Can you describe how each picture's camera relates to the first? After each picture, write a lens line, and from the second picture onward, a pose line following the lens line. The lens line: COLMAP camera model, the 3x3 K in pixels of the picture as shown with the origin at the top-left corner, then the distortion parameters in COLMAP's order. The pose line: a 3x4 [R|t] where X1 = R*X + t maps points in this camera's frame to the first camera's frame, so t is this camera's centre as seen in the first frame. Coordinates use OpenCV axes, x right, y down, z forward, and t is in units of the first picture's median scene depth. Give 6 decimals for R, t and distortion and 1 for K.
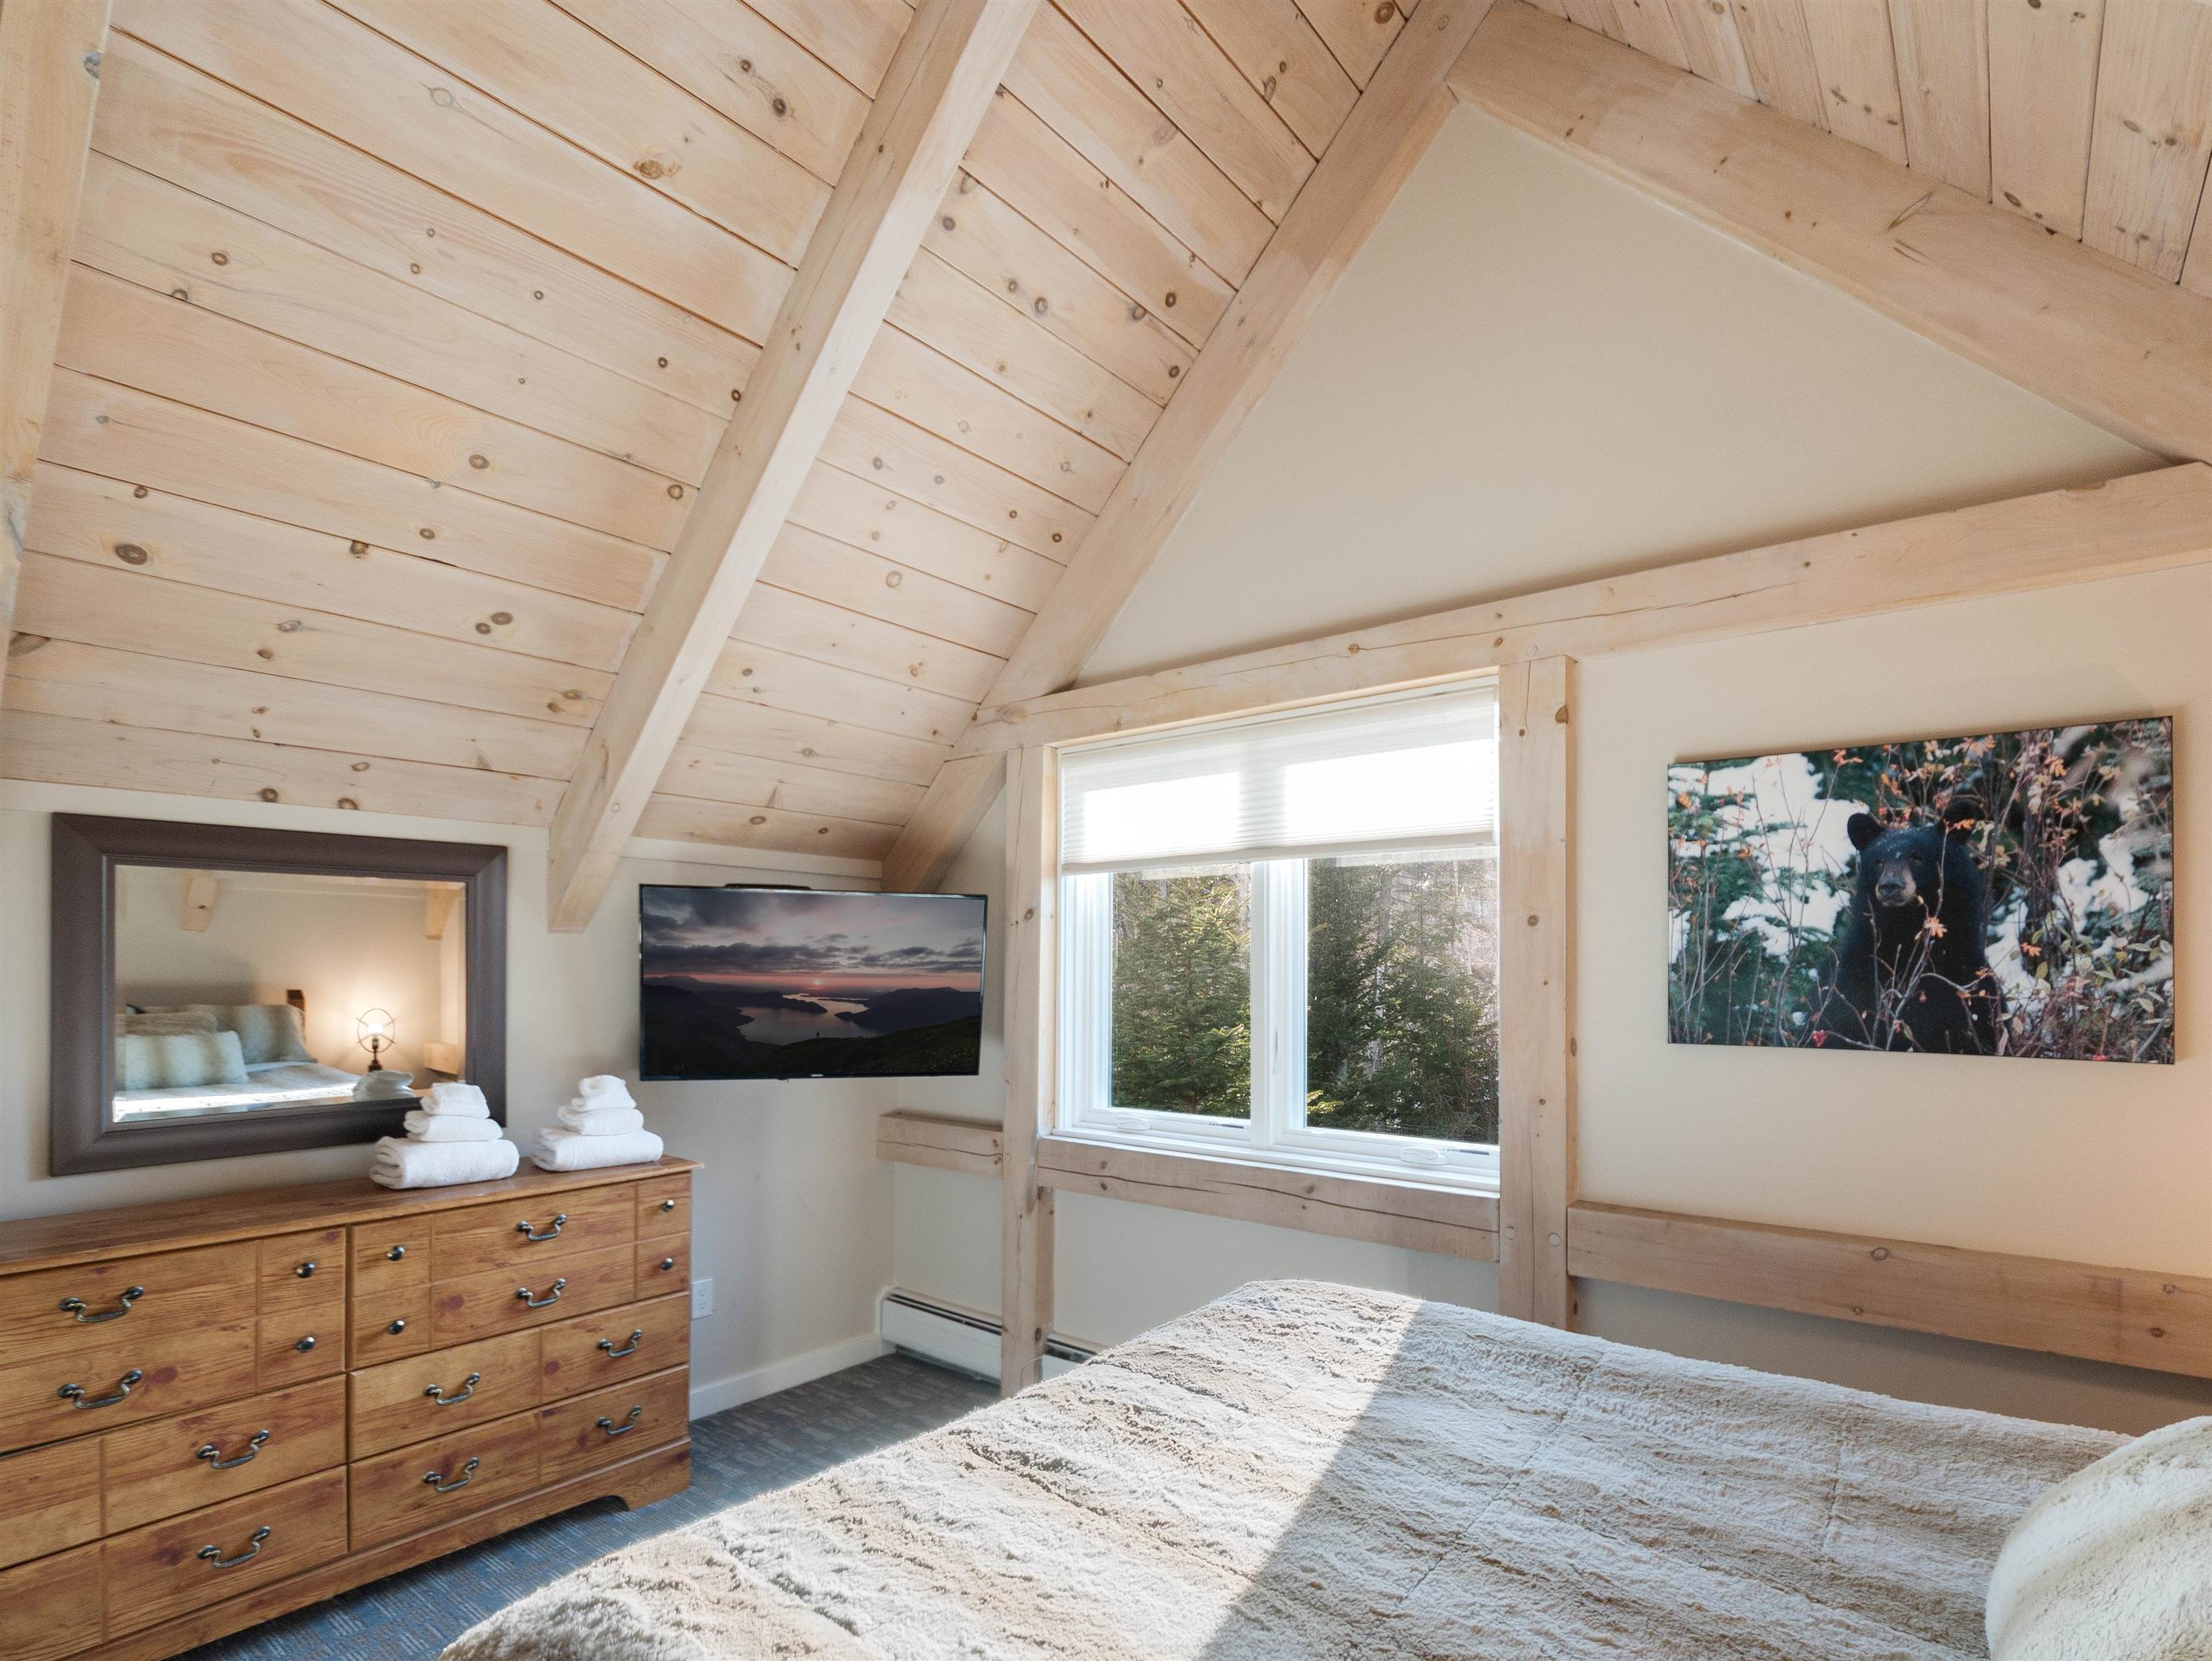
lens RADIAL K [[1093.4, 0, 1108.7], [0, 1093.4, 863.4], [0, 0, 1]] dist [-0.010508, -0.000923]
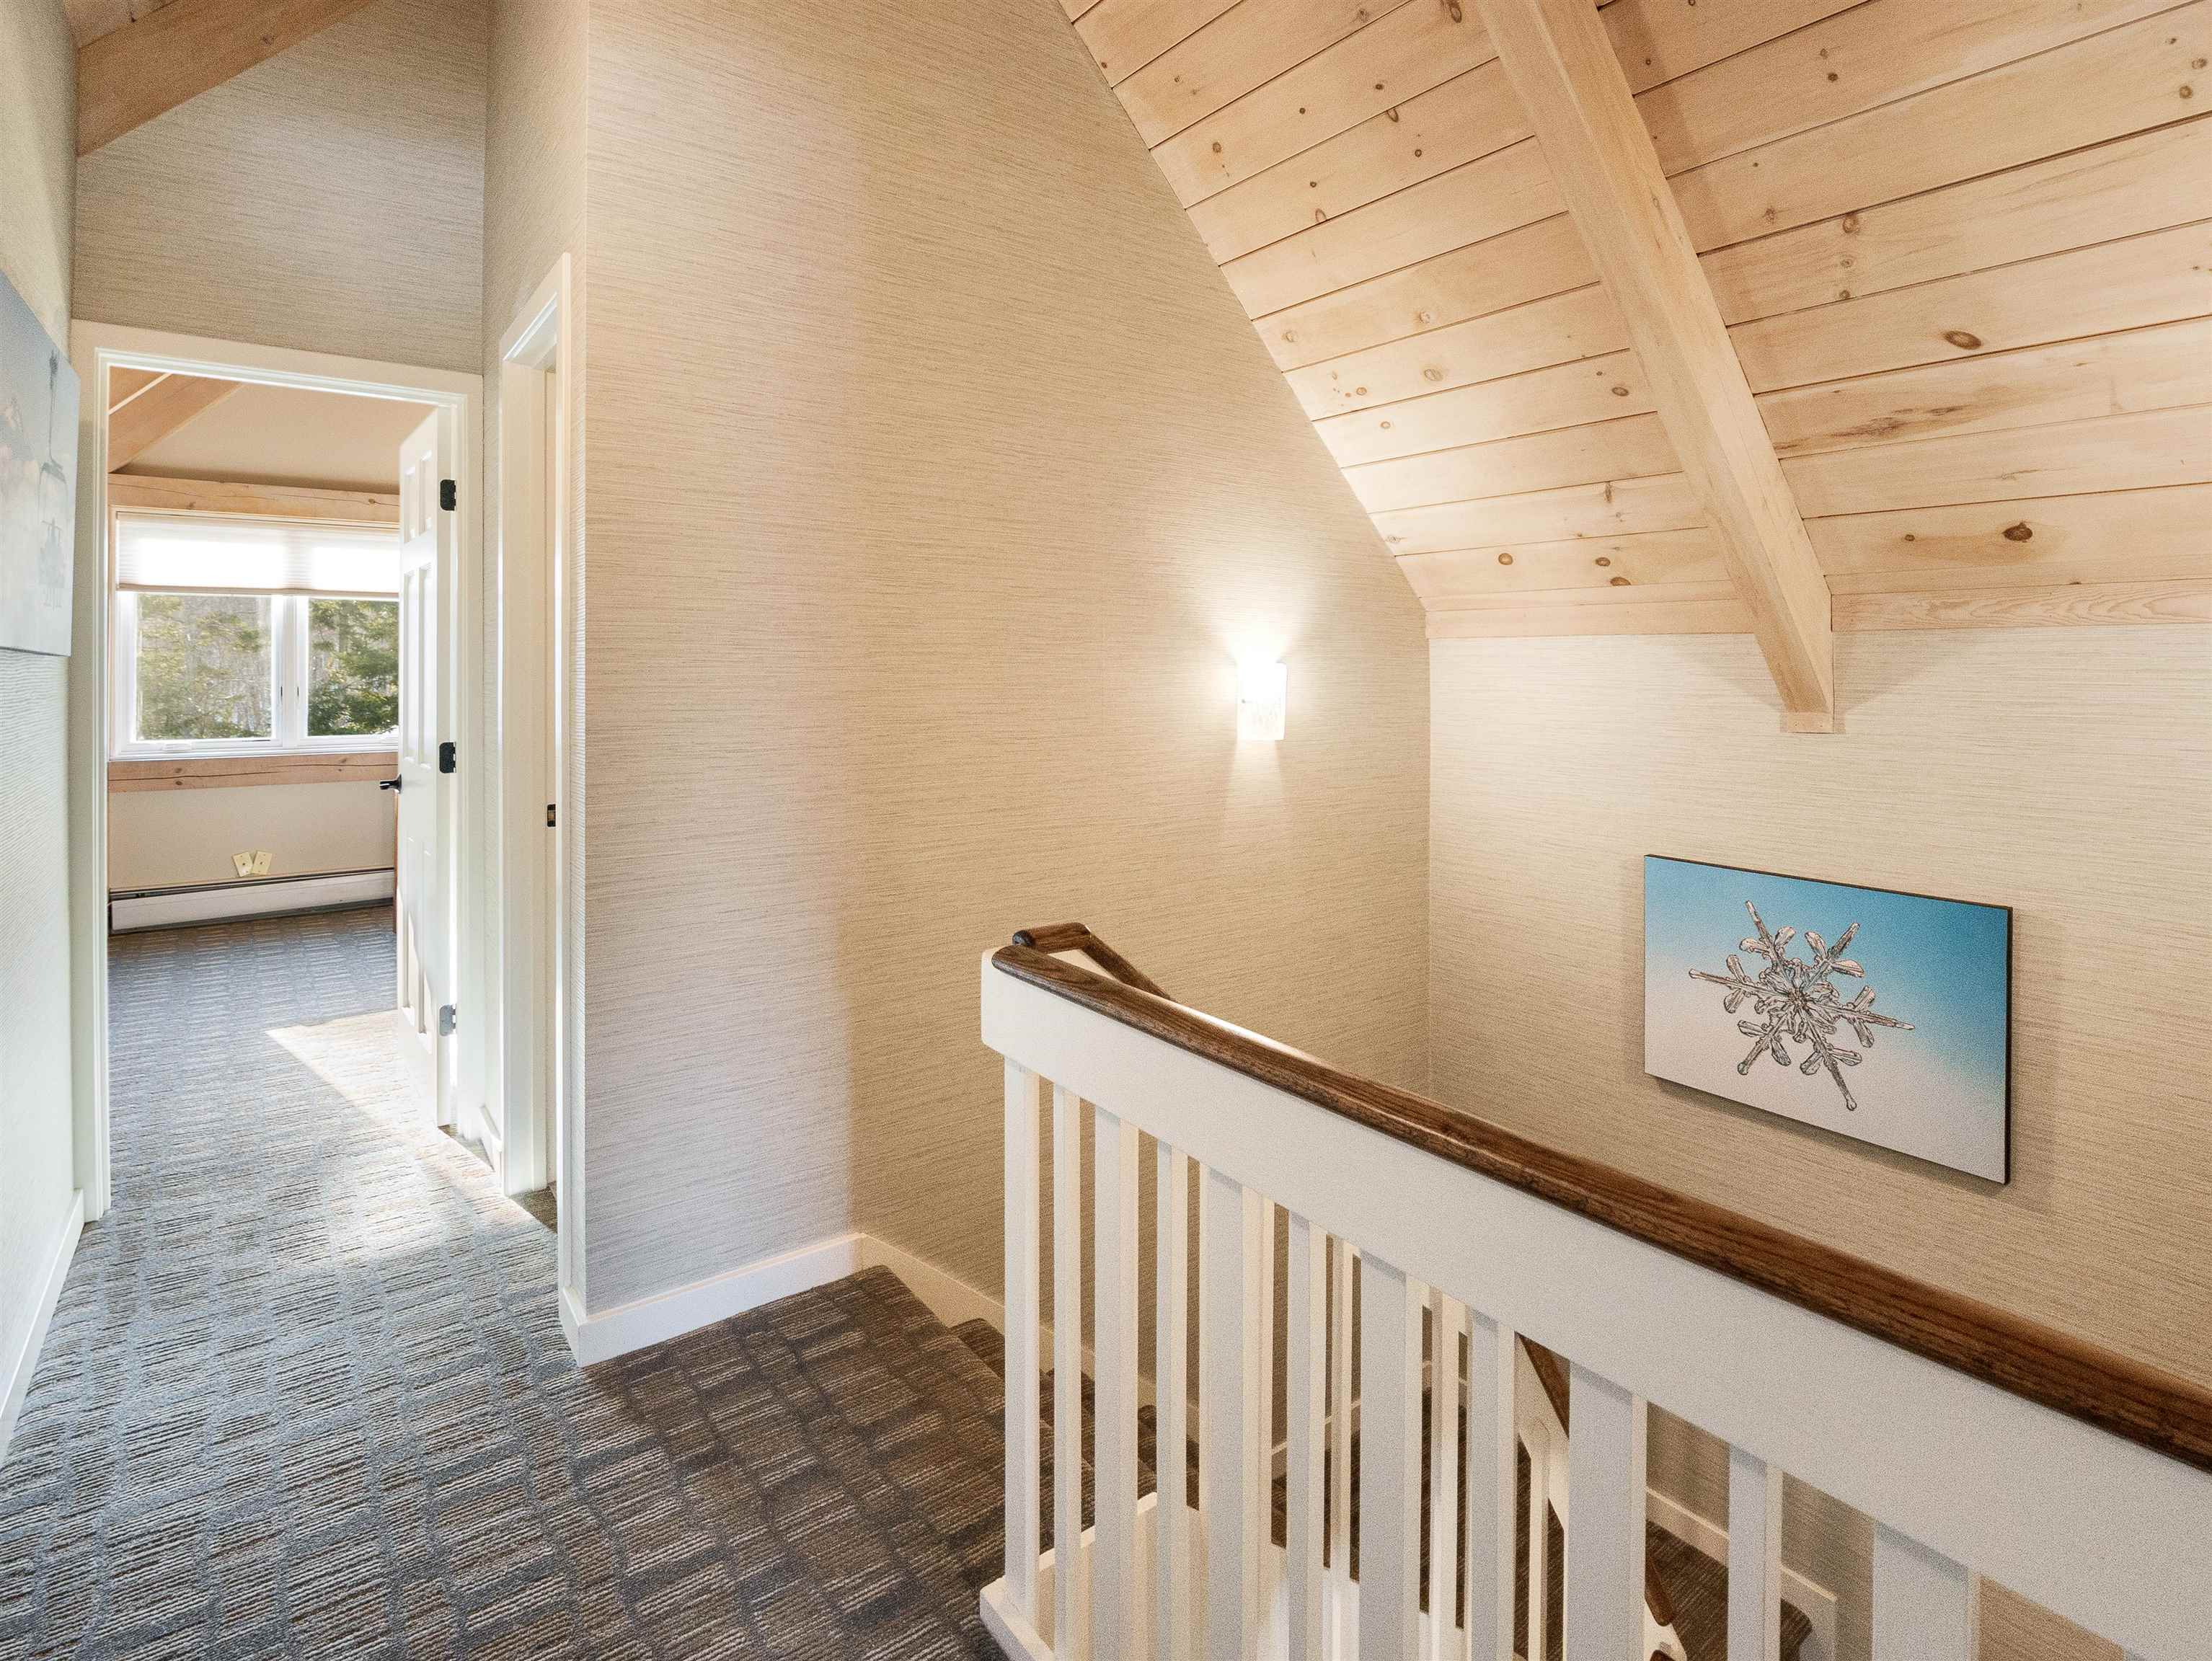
lens RADIAL K [[1093.4, 0, 1108.7], [0, 1093.4, 863.4], [0, 0, 1]] dist [-0.010508, -0.000923]
pose [[0.236665, -0.172204, 0.956209, -1.405003], [-0.095912, 0.975220, 0.199366, -0.060619], [-0.966846, -0.138895, 0.214284, -0.836038]]
